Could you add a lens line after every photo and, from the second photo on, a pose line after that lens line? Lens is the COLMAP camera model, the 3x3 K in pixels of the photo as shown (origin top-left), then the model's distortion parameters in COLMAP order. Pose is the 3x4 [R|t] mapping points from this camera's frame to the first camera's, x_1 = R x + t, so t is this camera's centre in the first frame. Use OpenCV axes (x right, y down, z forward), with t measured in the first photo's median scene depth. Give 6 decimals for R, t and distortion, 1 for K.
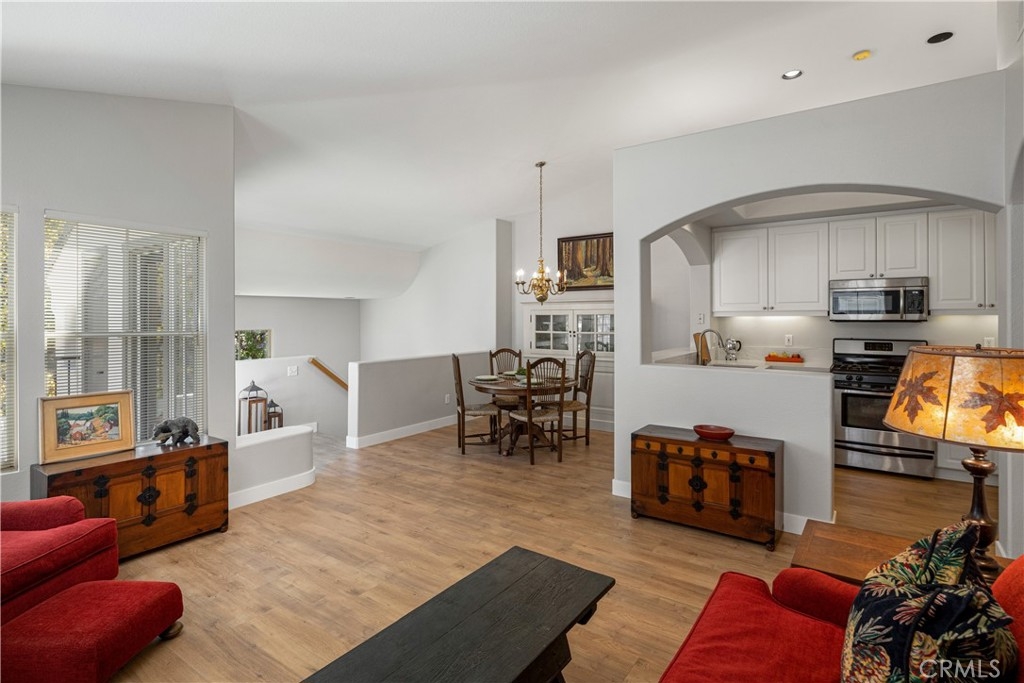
lens RADIAL K [[507.9, 0, 509.0], [0, 507.9, 316.3], [0, 0, 1]] dist [0.000343, -0.000258]
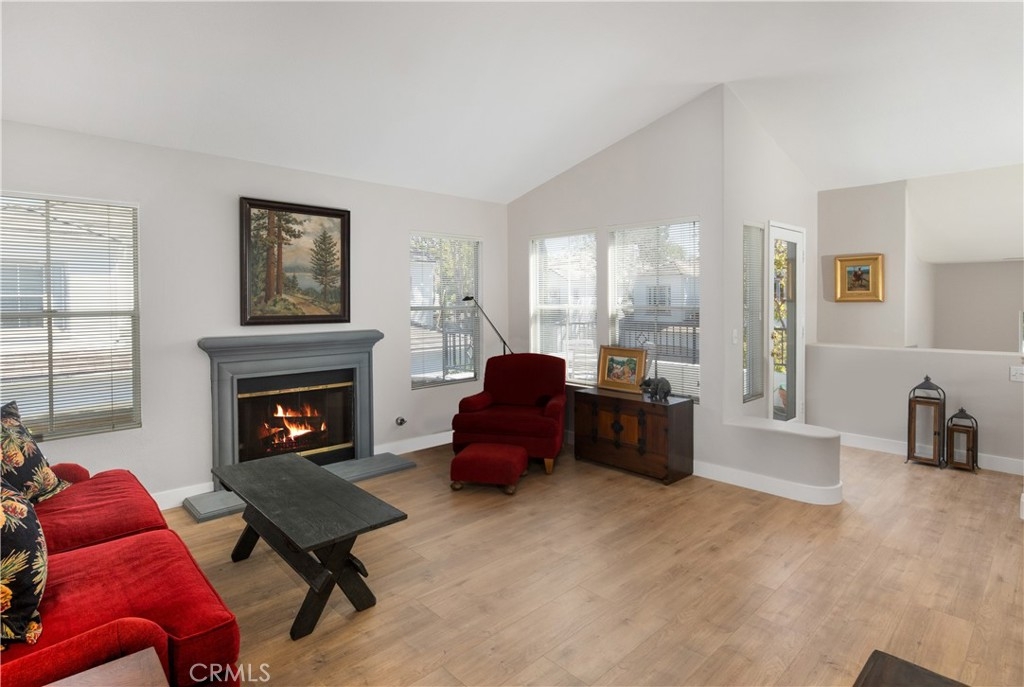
lens RADIAL K [[523.2, 0, 511.6], [0, 523.2, 308.2], [0, 0, 1]] dist [0.000661, -0.000234]
pose [[-0.195627, 0.016794, -0.980534, 0.389038], [0.010838, 0.999829, 0.014963, 0.007484], [0.980618, -0.007700, -0.195776, 0.548812]]
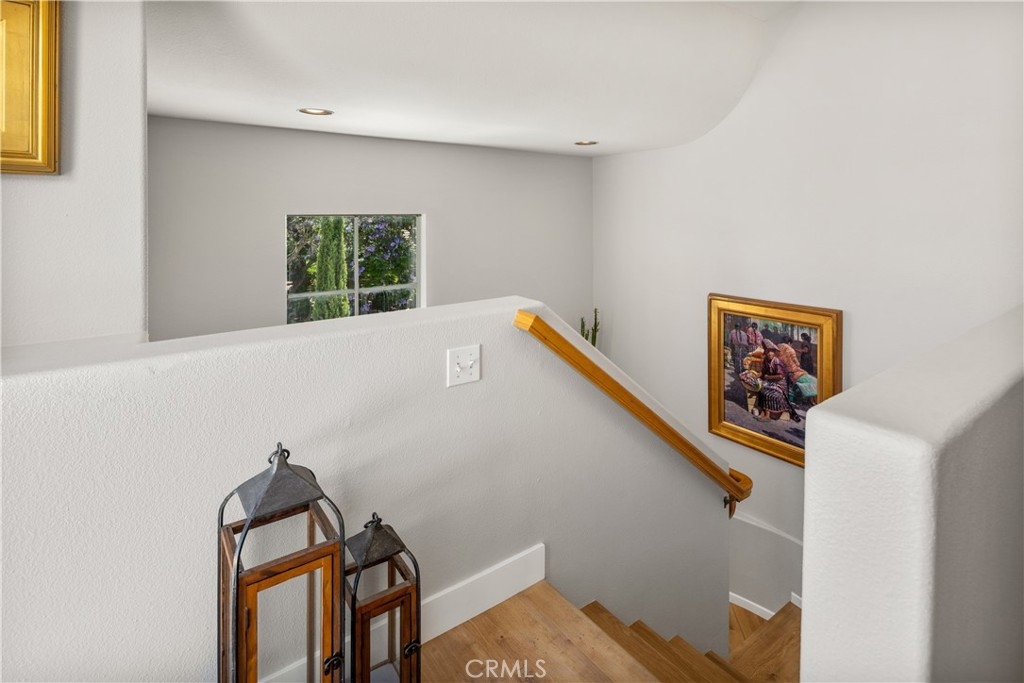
lens RADIAL K [[507.2, 0, 513.0], [0, 507.2, 218.9], [0, 0, 1]] dist [-0.000016, 0.000036]
pose [[0.952327, 0.006576, -0.305008, -0.358932], [-0.002520, 0.999903, 0.013689, 0.033467], [0.305069, -0.012268, 0.952251, 0.845579]]
